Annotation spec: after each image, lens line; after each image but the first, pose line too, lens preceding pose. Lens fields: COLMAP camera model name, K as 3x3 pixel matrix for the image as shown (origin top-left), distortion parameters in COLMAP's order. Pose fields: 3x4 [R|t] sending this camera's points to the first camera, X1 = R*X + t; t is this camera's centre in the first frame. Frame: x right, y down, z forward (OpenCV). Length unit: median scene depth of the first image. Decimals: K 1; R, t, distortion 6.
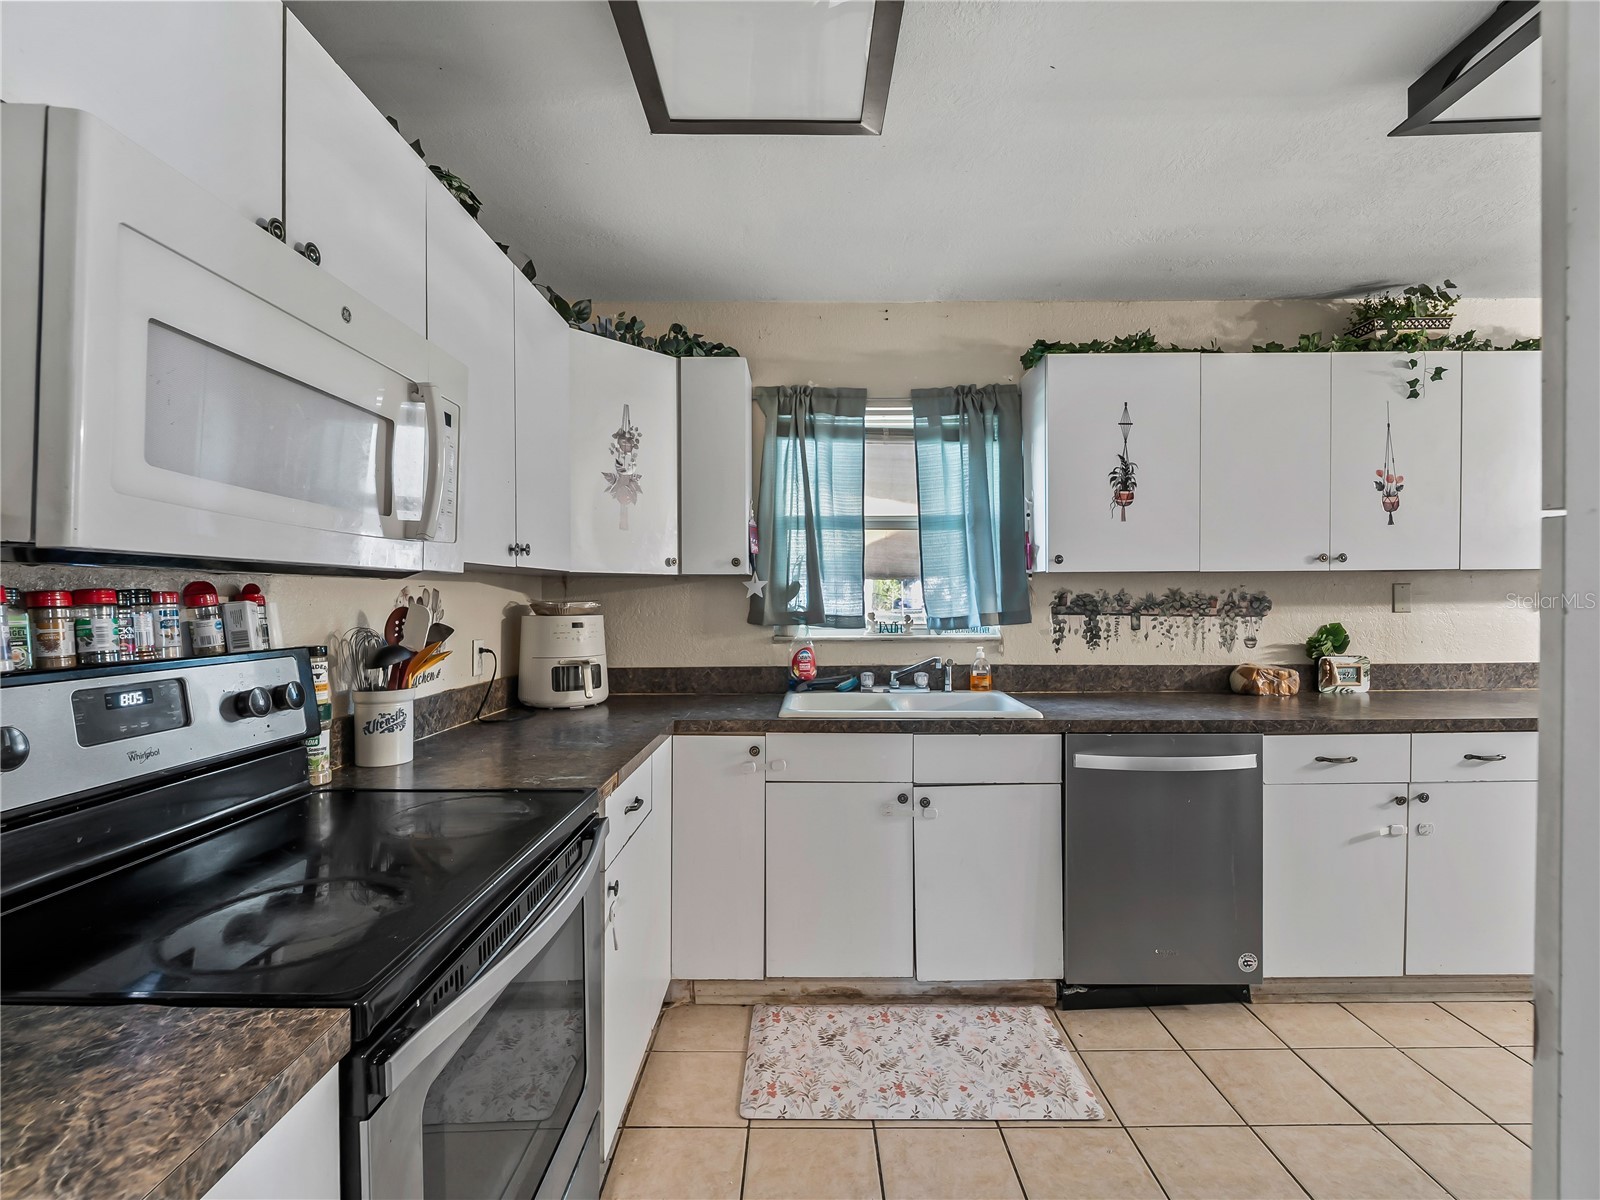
lens RADIAL K [[730.7, 0, 810.5], [0, 730.7, 605.6], [0, 0, 1]] dist [0.005185, -0.002094]
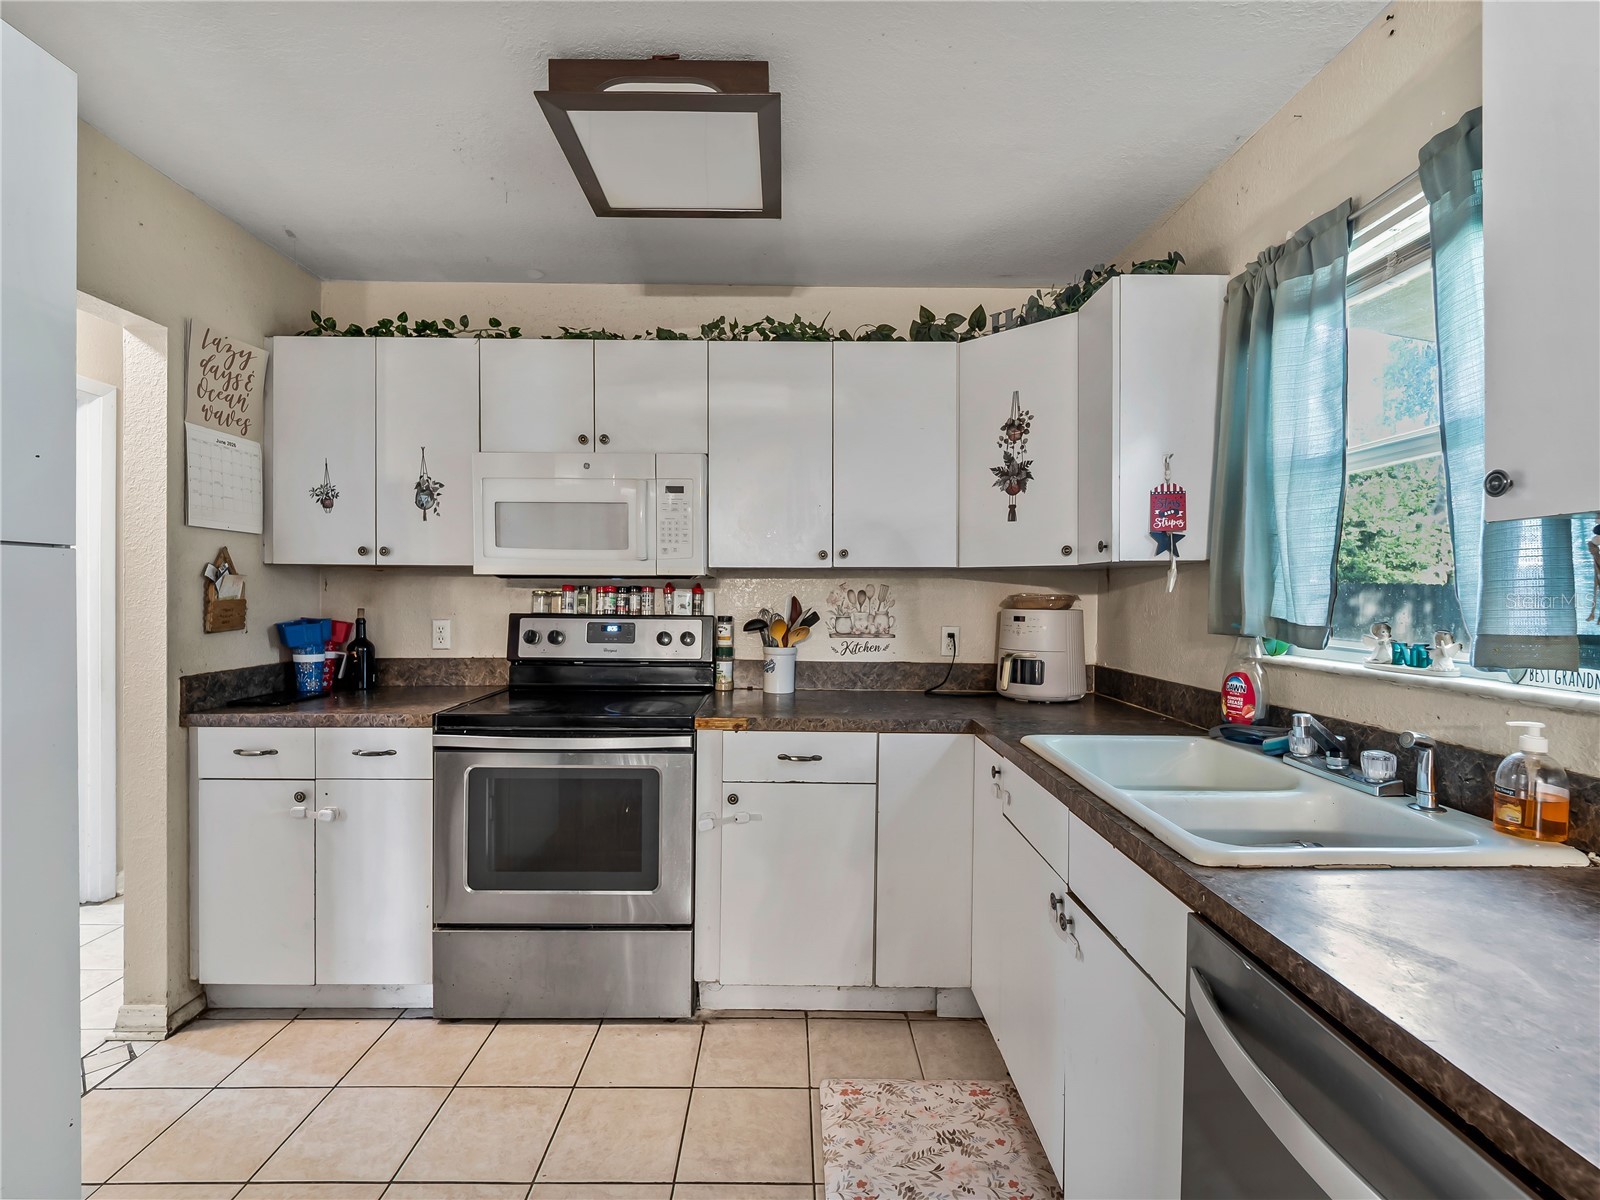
lens RADIAL K [[730.7, 0, 793.2], [0, 730.7, 599.1], [0, 0, 1]] dist [0.005185, -0.002094]
pose [[0.012519, 0.013598, -0.999829, 1.170686], [-0.017306, 0.999761, 0.013381, -0.014750], [0.999772, 0.017136, 0.012752, 1.146689]]
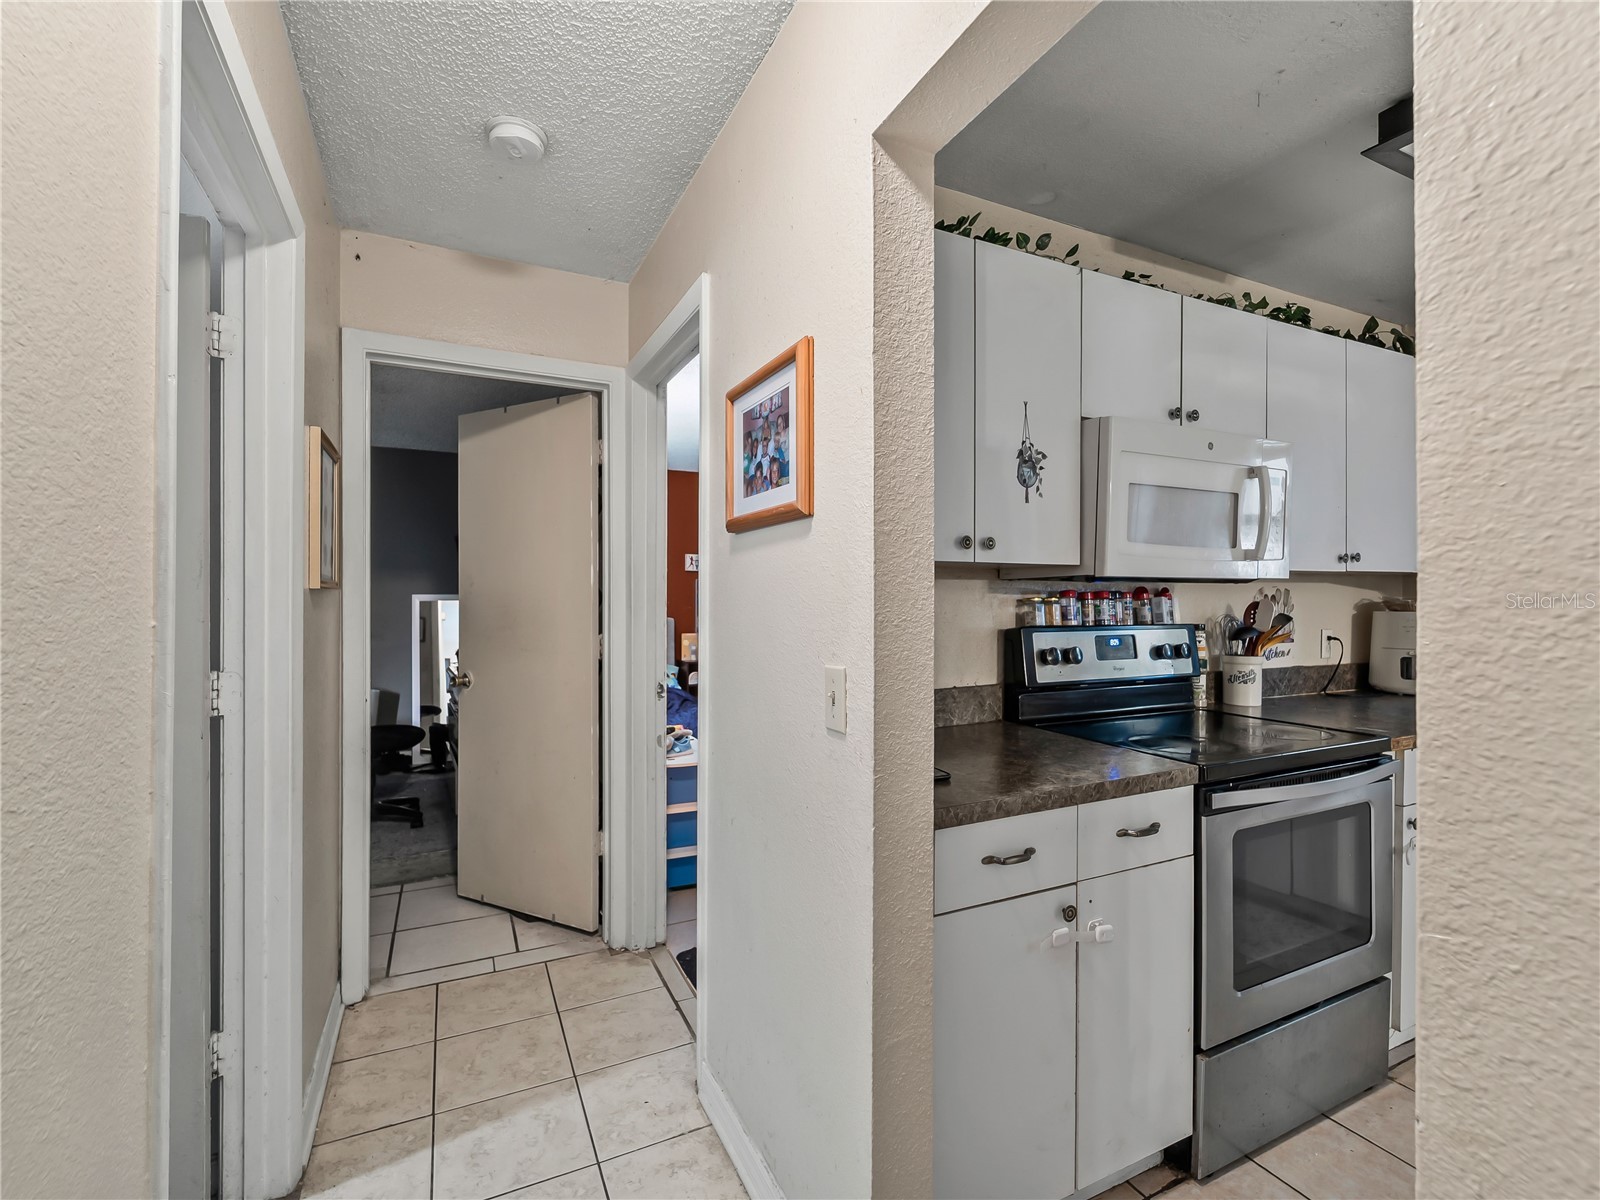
lens RADIAL K [[730.7, 0, 808.1], [0, 730.7, 594.7], [0, 0, 1]] dist [0.005185, -0.002094]
pose [[0.446327, 0.001862, -0.894868, 0.416825], [-0.012090, 0.999919, -0.003950, 0.005549], [0.894788, 0.012582, 0.446313, -0.538747]]
